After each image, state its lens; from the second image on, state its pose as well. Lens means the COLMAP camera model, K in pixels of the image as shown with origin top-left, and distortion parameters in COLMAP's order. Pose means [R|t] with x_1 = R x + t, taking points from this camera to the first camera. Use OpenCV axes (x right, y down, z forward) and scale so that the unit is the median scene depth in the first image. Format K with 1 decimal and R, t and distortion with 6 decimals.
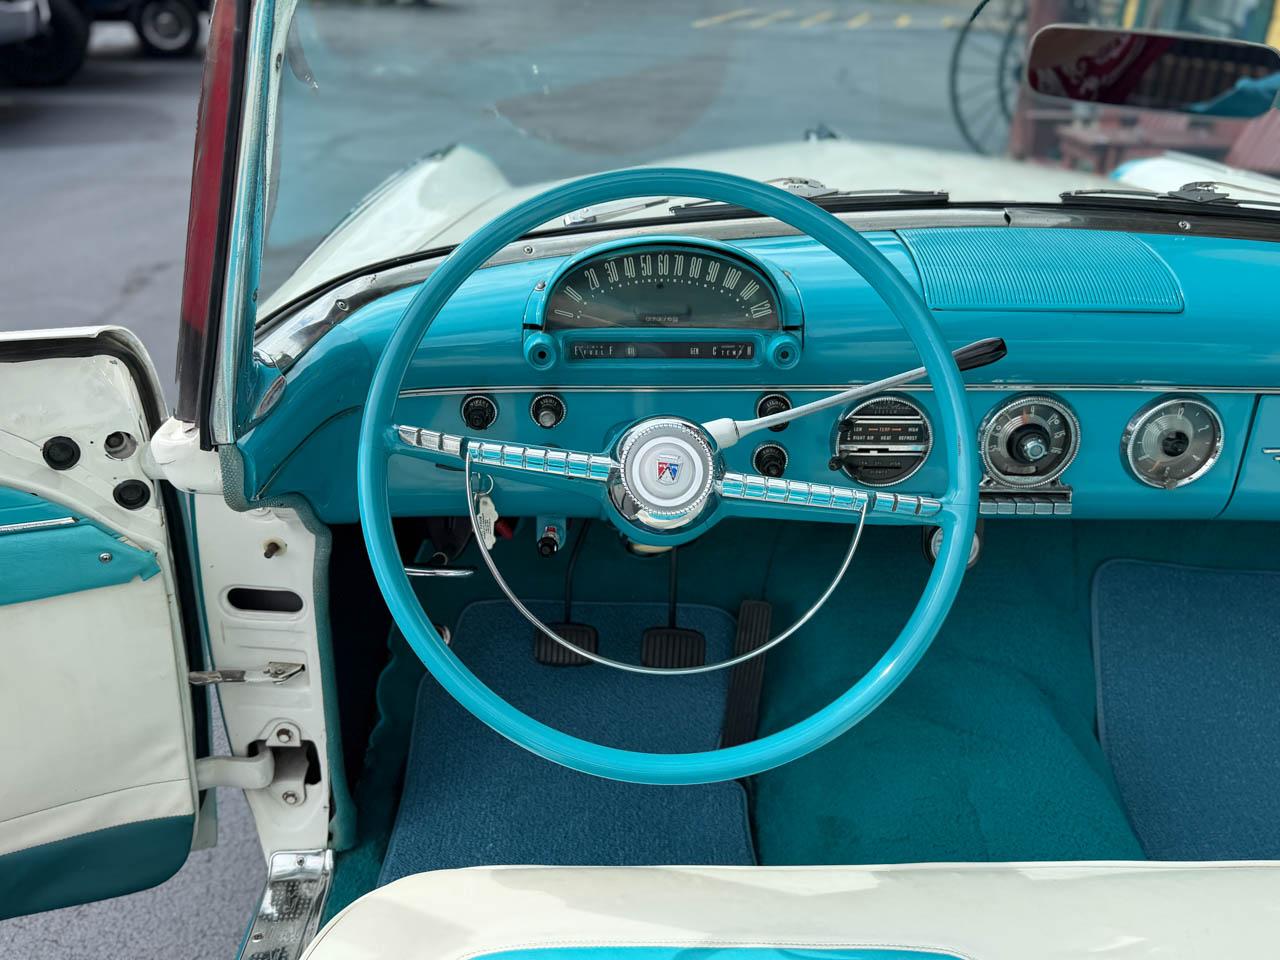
lens RADIAL K [[1184.4, 0, 643.3], [0, 1184.4, 484.5], [0, 0, 1]] dist [0.182907, -0.446451]
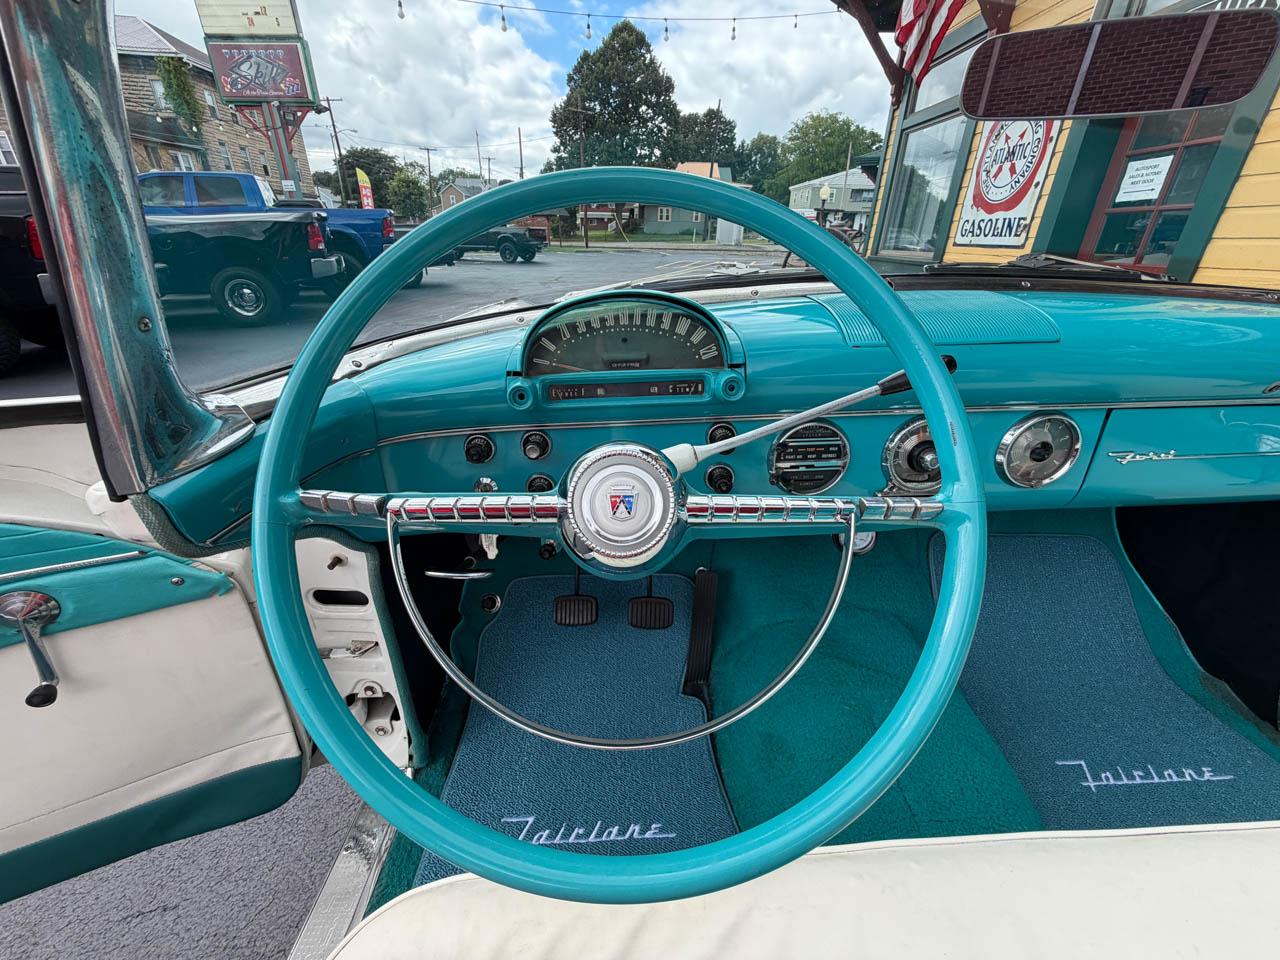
lens RADIAL K [[515.3, 0, 641.3], [0, 515.3, 478.8], [0, 0, 1]] dist [0.010490, 0.000007]
pose [[0.999163, -0.040812, -0.002839, 0.027423], [0.040795, 0.999150, -0.005856, -0.020156], [0.003076, 0.005735, 0.999979, 0.472336]]
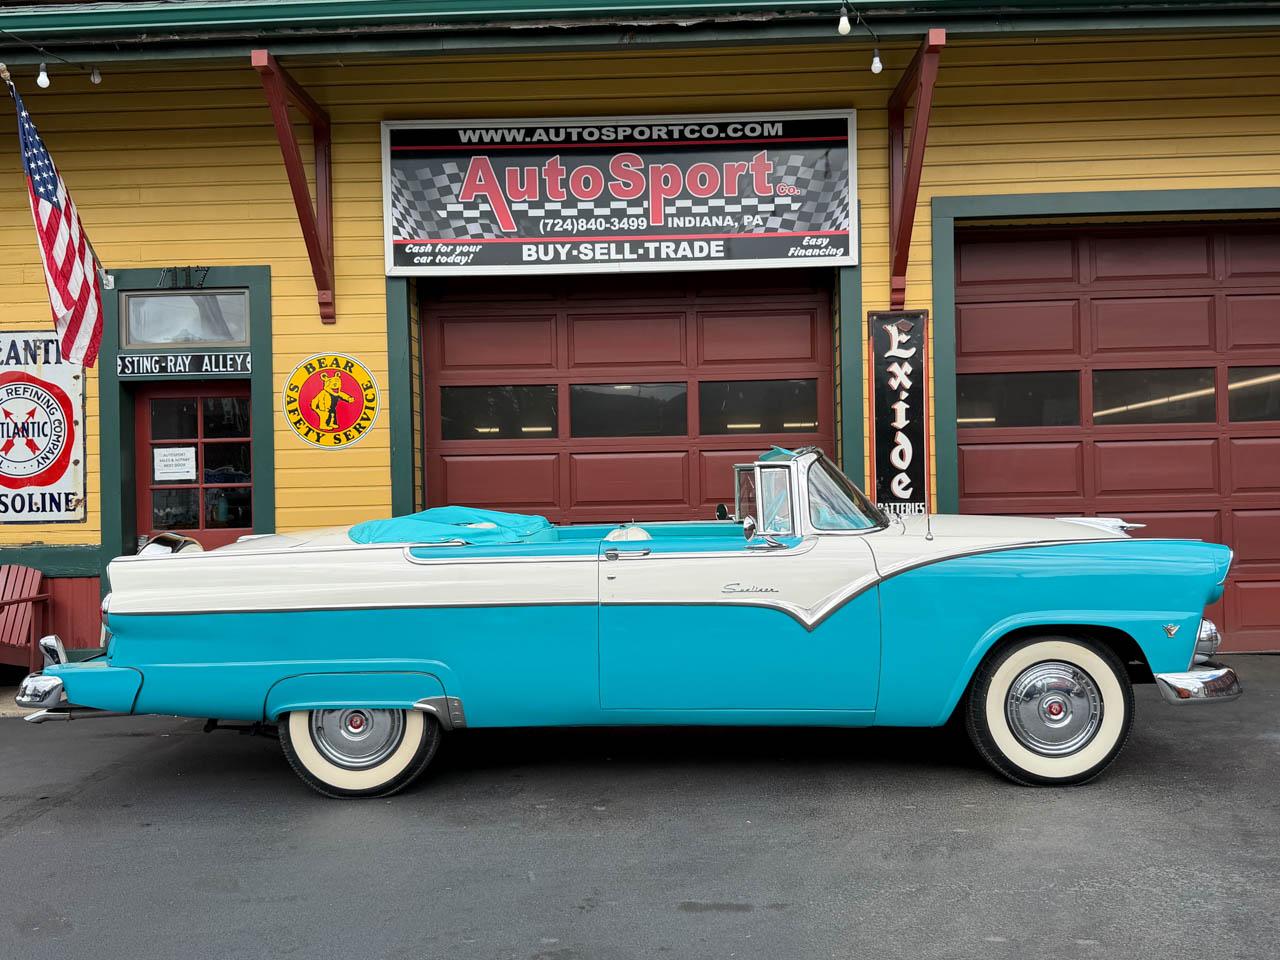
lens RADIAL K [[1160.4, 0, 640.0], [0, 1160.4, 480.0], [0, 0, 1]] dist [0.186729, -0.374655]
pose [[0.052553, -0.042075, 0.997731, -3.926563], [0.452024, 0.891899, 0.013803, -0.238235], [-0.890457, 0.450273, 0.065890, 0.323786]]
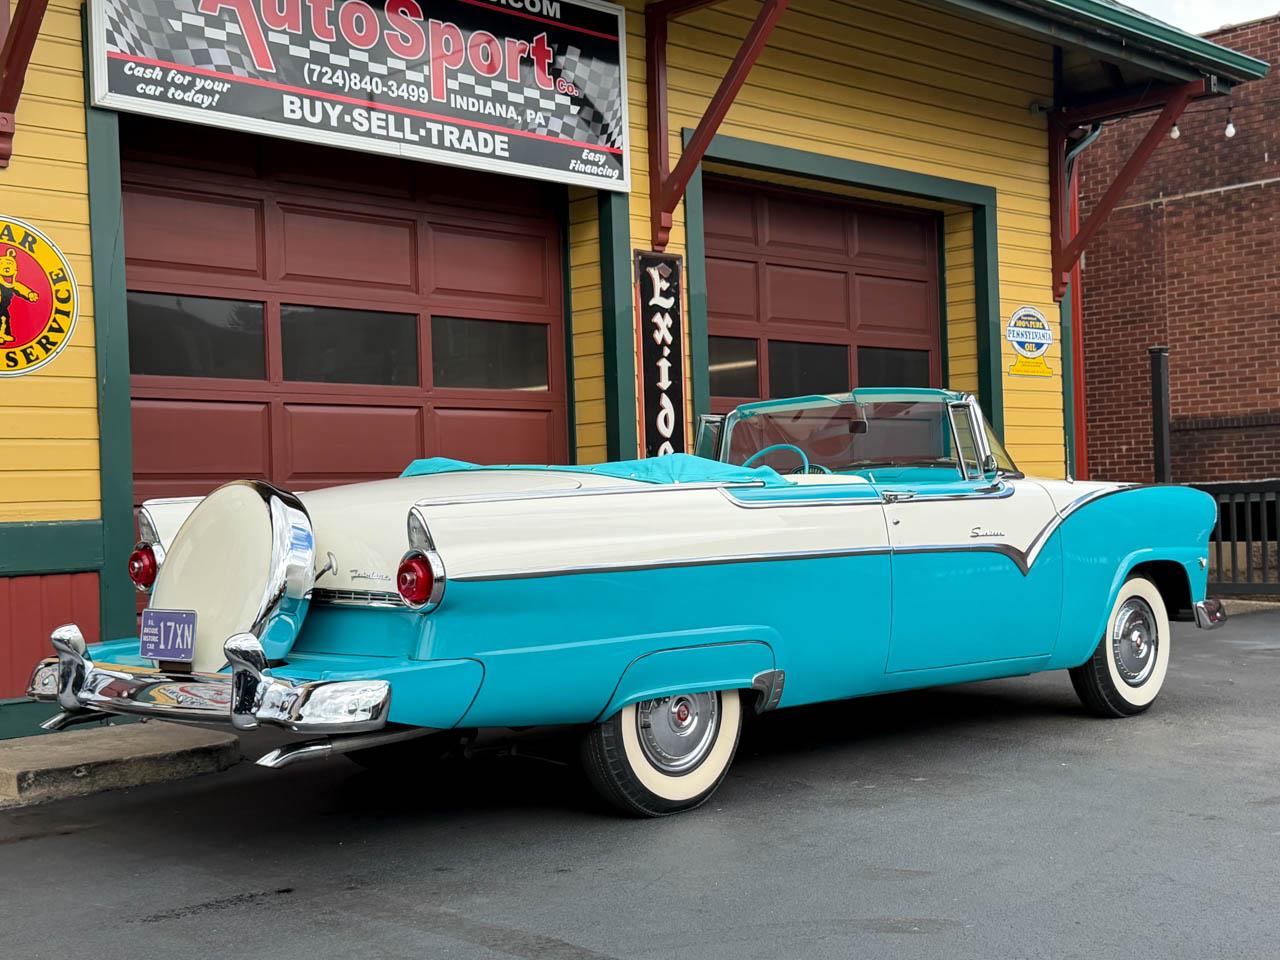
lens RADIAL K [[1653.1, 0, 634.1], [0, 1653.1, 490.7], [0, 0, 1]] dist [0.205155, -0.537537]
pose [[-0.681234, -0.025349, 0.731627, -3.083092], [0.310701, 0.894912, 0.320307, -1.849021], [-0.662861, 0.445522, -0.601769, 4.288781]]
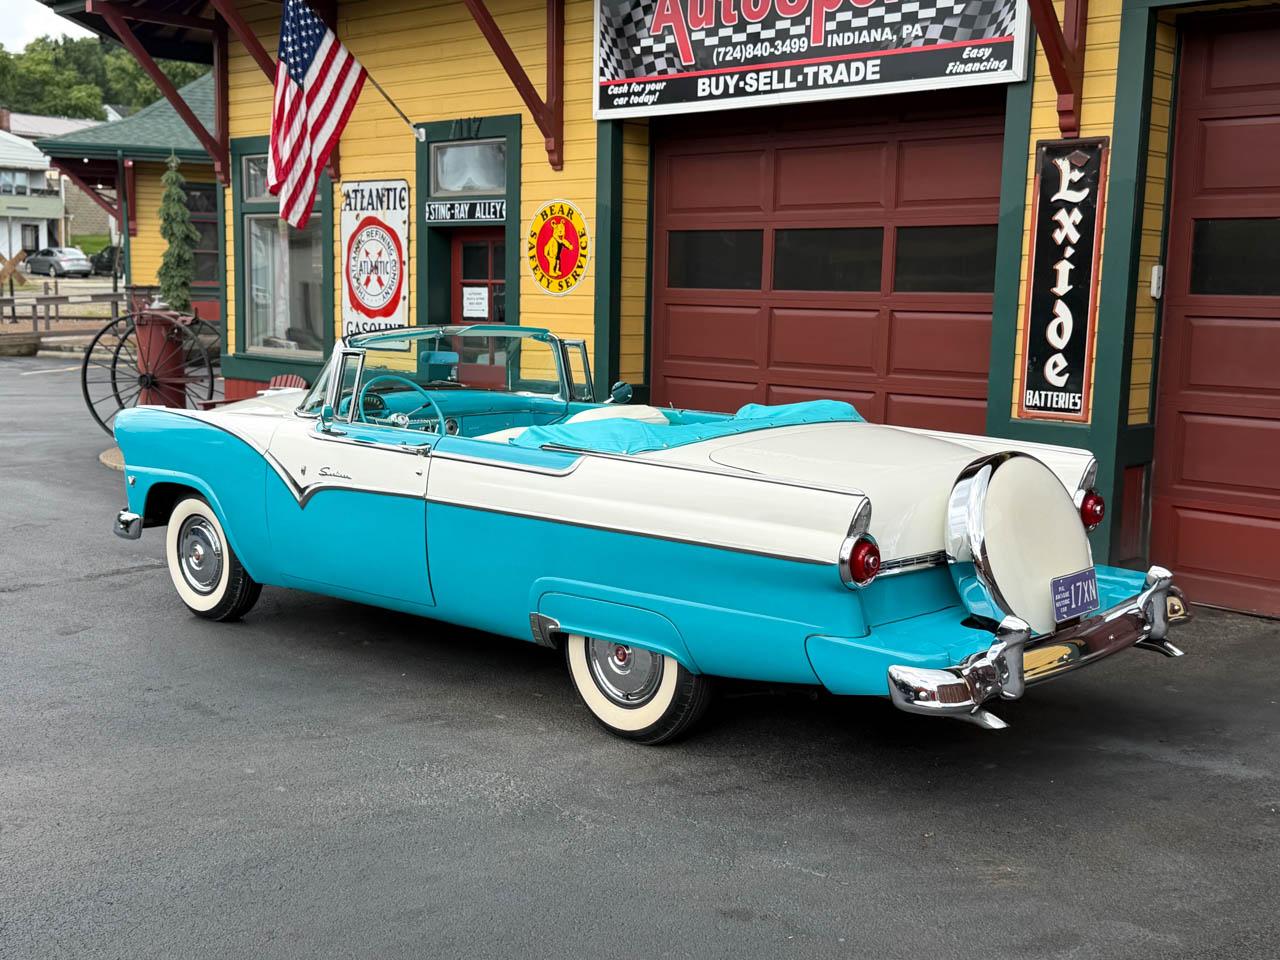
lens RADIAL K [[1494.3, 0, 640.0], [0, 1494.3, 480.0], [0, 0, 1]] dist [0.237522, -0.616953]
pose [[0.709346, -0.130625, 0.692651, -3.280517], [0.322025, 0.934186, -0.153611, 1.361357], [-0.626999, 0.332015, 0.704725, -3.742767]]
